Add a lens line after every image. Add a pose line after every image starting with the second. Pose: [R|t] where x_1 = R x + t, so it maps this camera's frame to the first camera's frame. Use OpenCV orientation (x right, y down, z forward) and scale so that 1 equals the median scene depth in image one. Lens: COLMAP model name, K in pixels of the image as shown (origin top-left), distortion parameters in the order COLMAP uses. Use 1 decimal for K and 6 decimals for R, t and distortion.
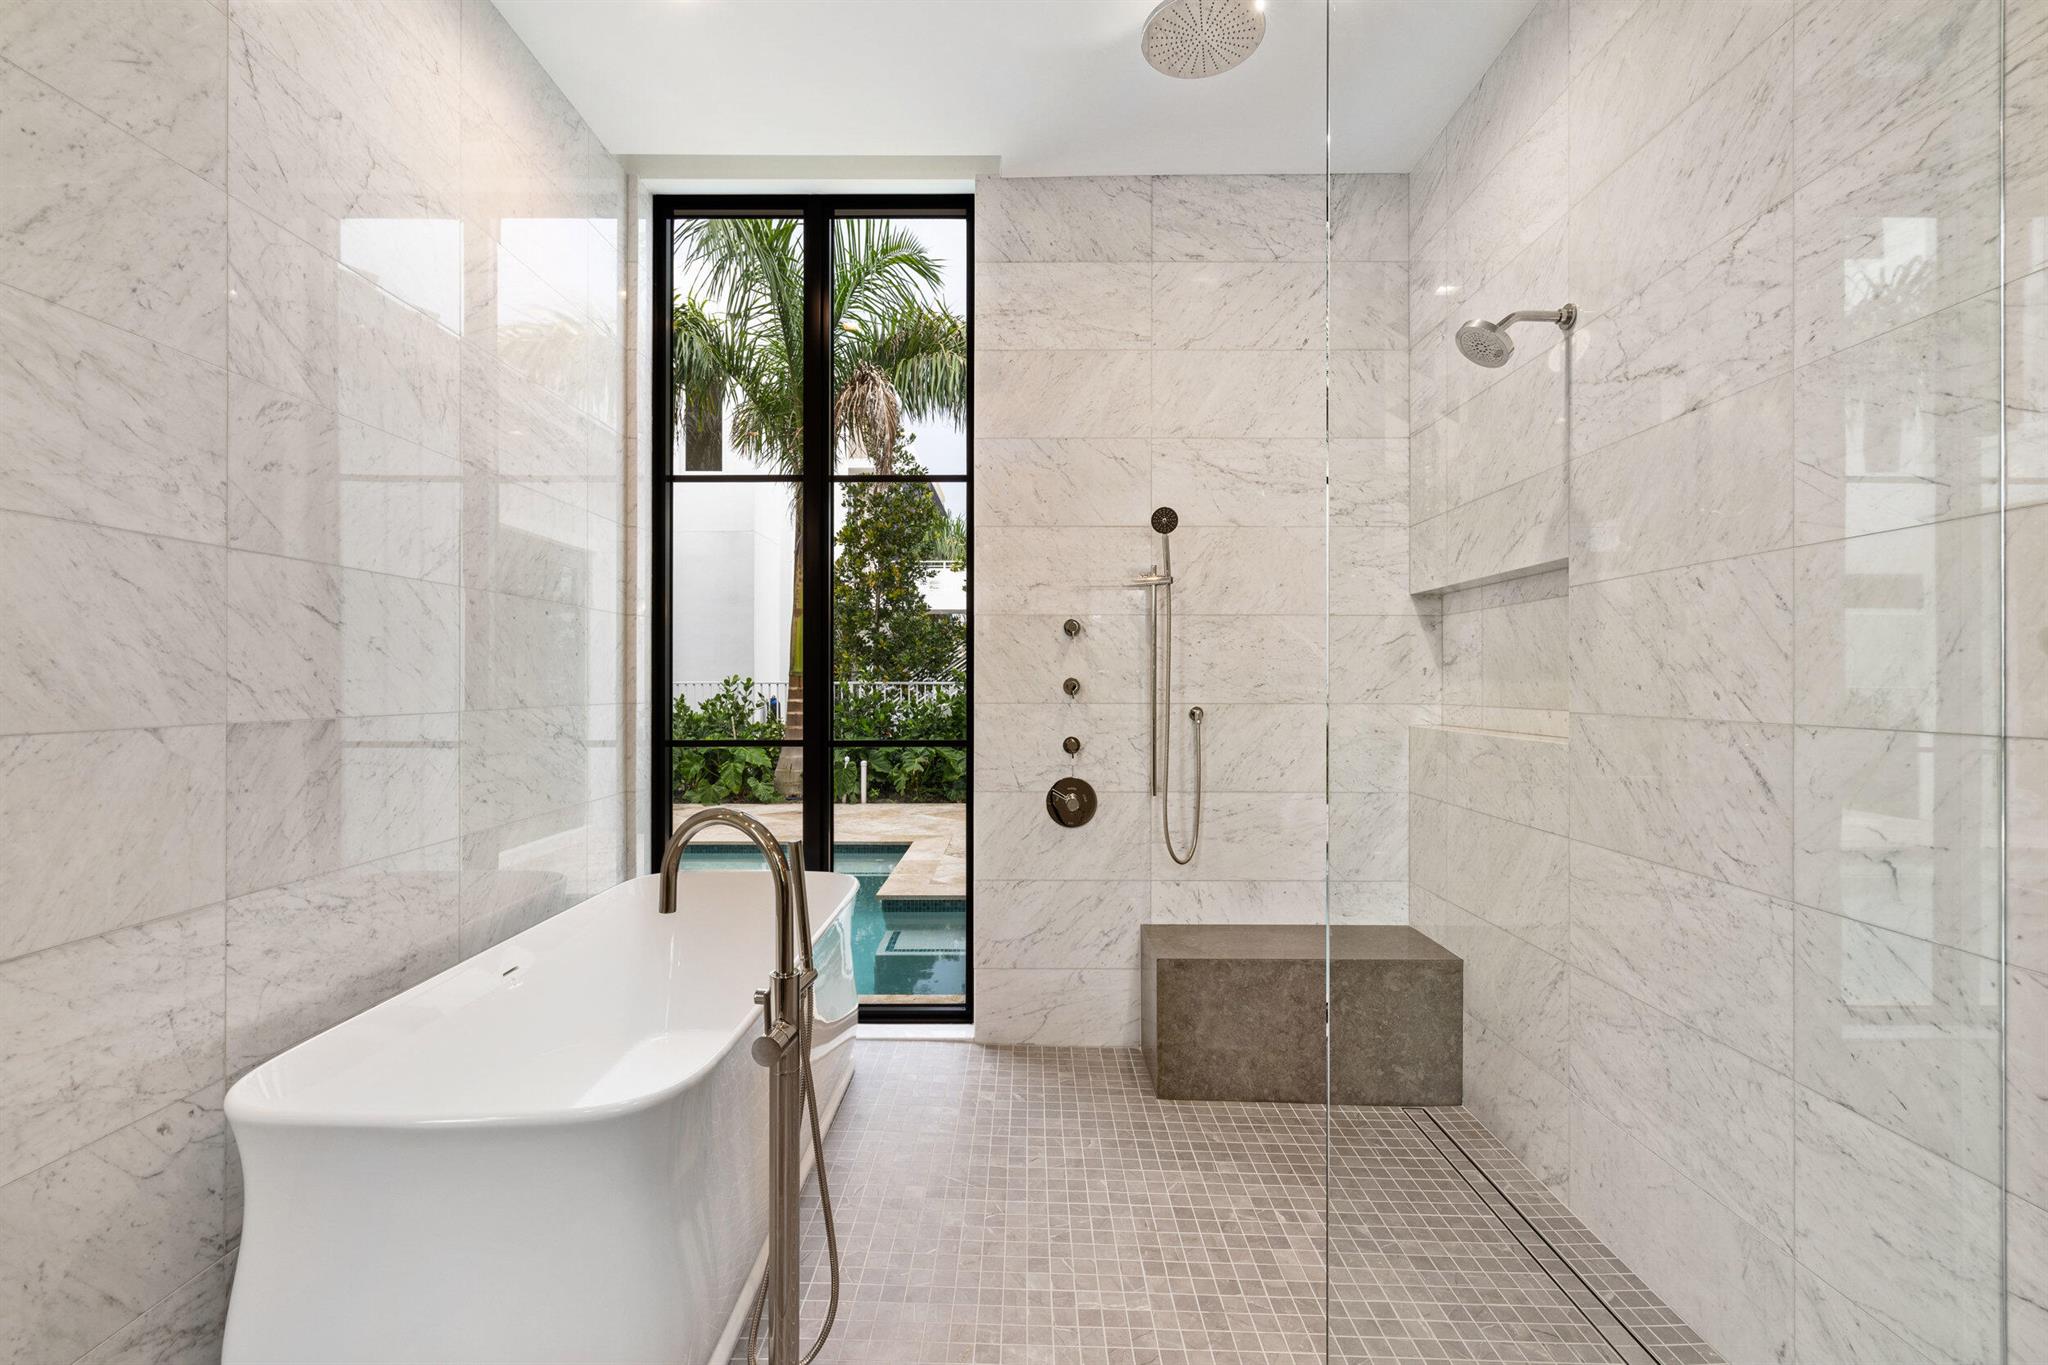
lens RADIAL K [[859.9, 0, 1025.5], [0, 859.9, 679.4], [0, 0, 1]] dist [-0.000509, 0.000066]
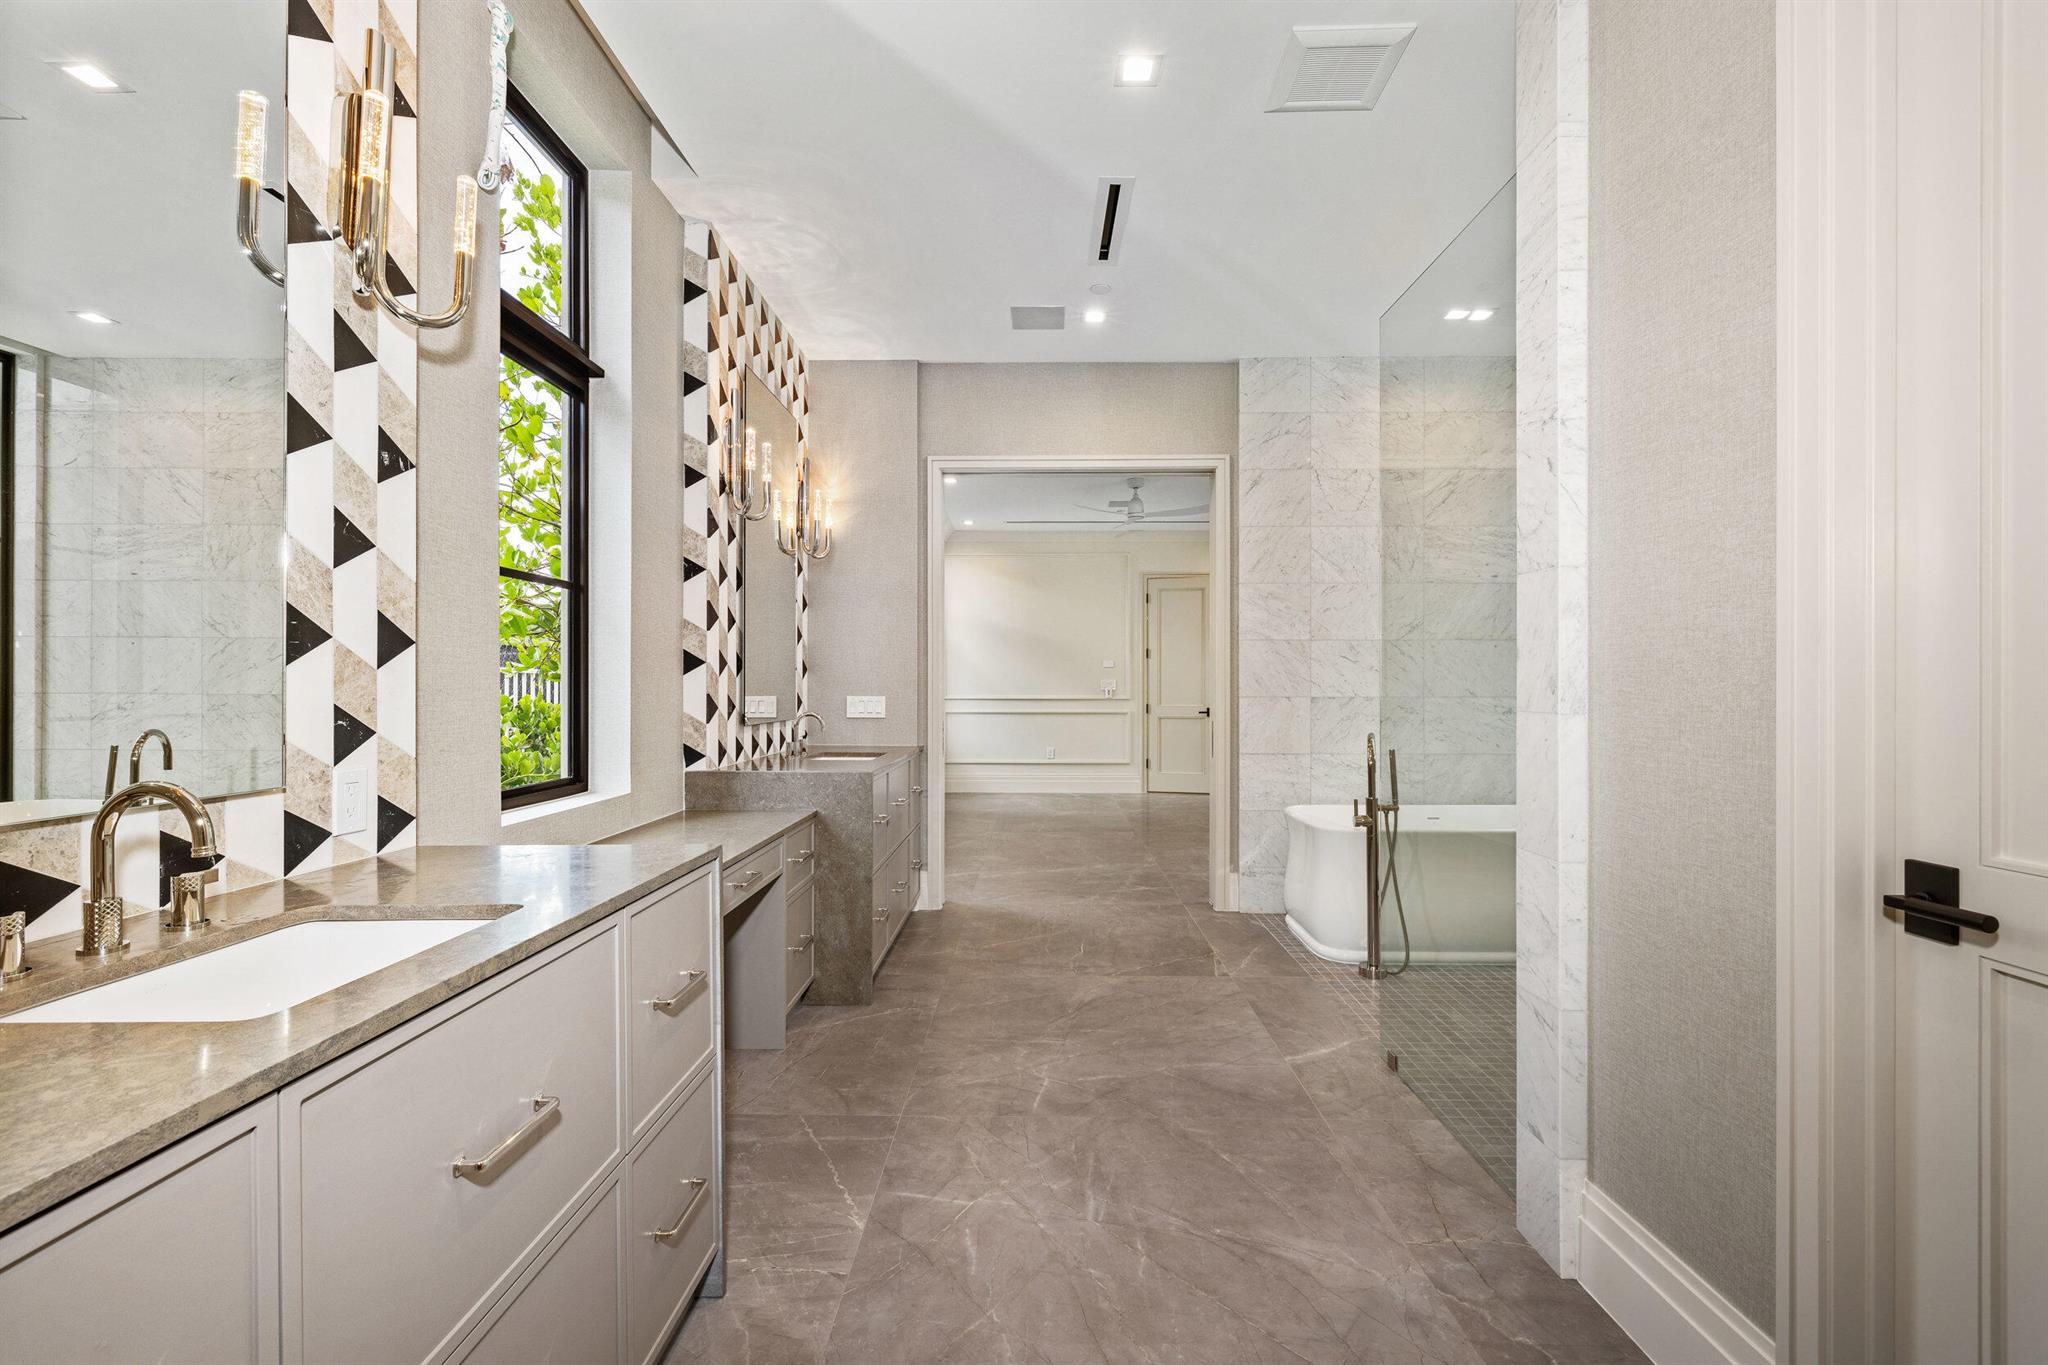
lens RADIAL K [[859.9, 0, 1034.7], [0, 859.9, 686.4], [0, 0, 1]] dist [-0.000509, 0.000066]
pose [[-0.001879, 0.002556, -0.999995, 1.431657], [-0.002677, 0.999993, 0.002561, 0.005393], [0.999995, 0.002682, -0.001872, 0.006250]]
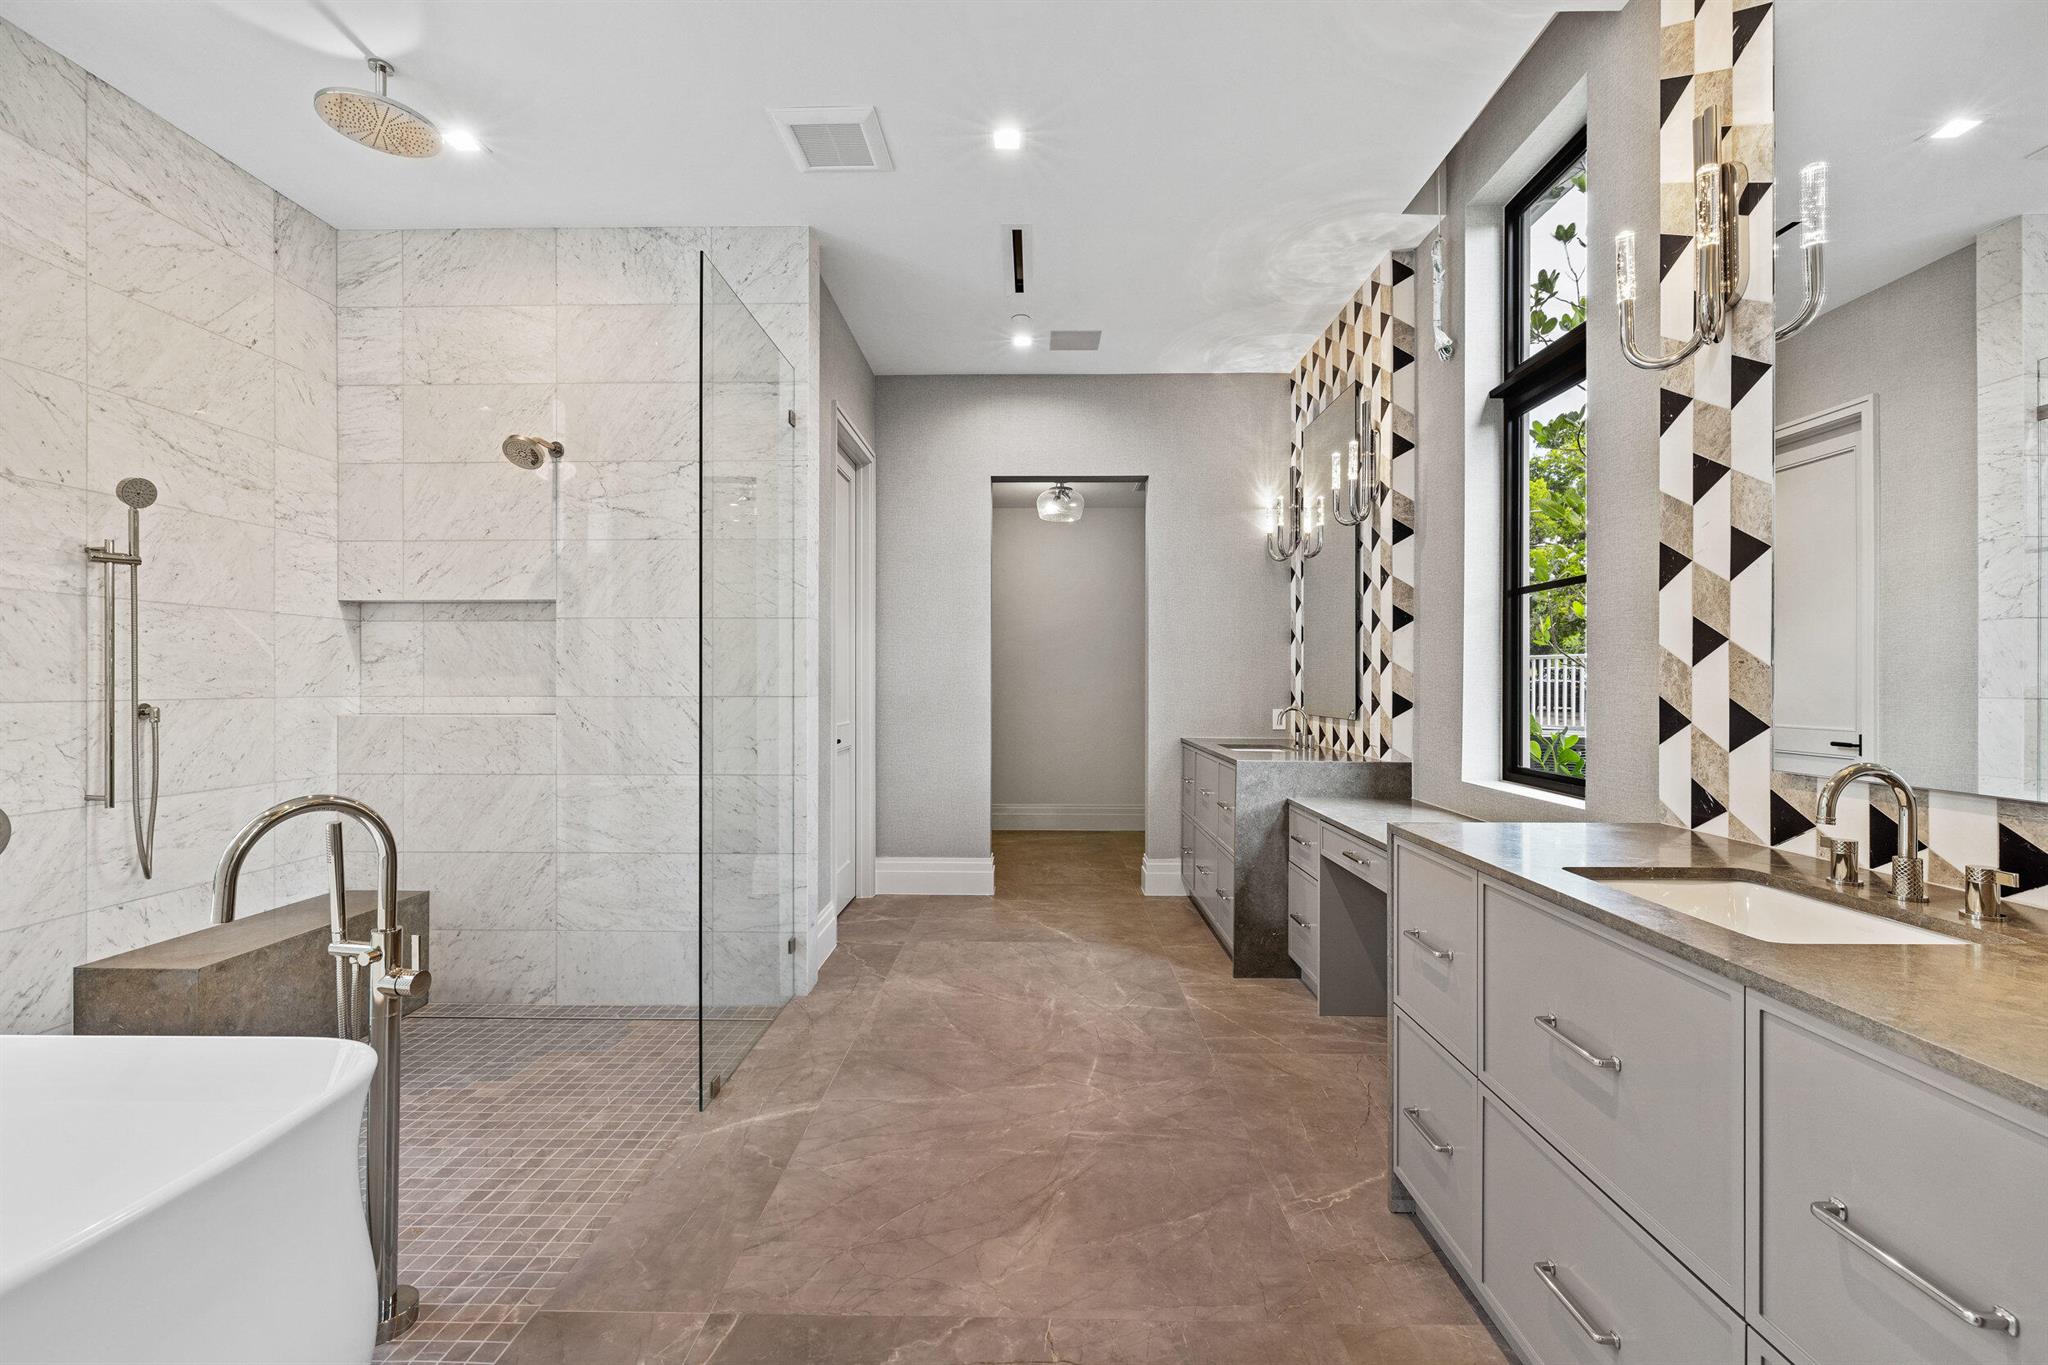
lens RADIAL K [[859.9, 0, 1028.9], [0, 859.9, 690.3], [0, 0, 1]] dist [-0.000509, 0.000066]
pose [[0.010023, -0.010050, 0.999899, -0.879561], [-0.004253, 0.999940, 0.010093, 0.006516], [-0.999941, -0.004354, 0.009980, 0.091403]]
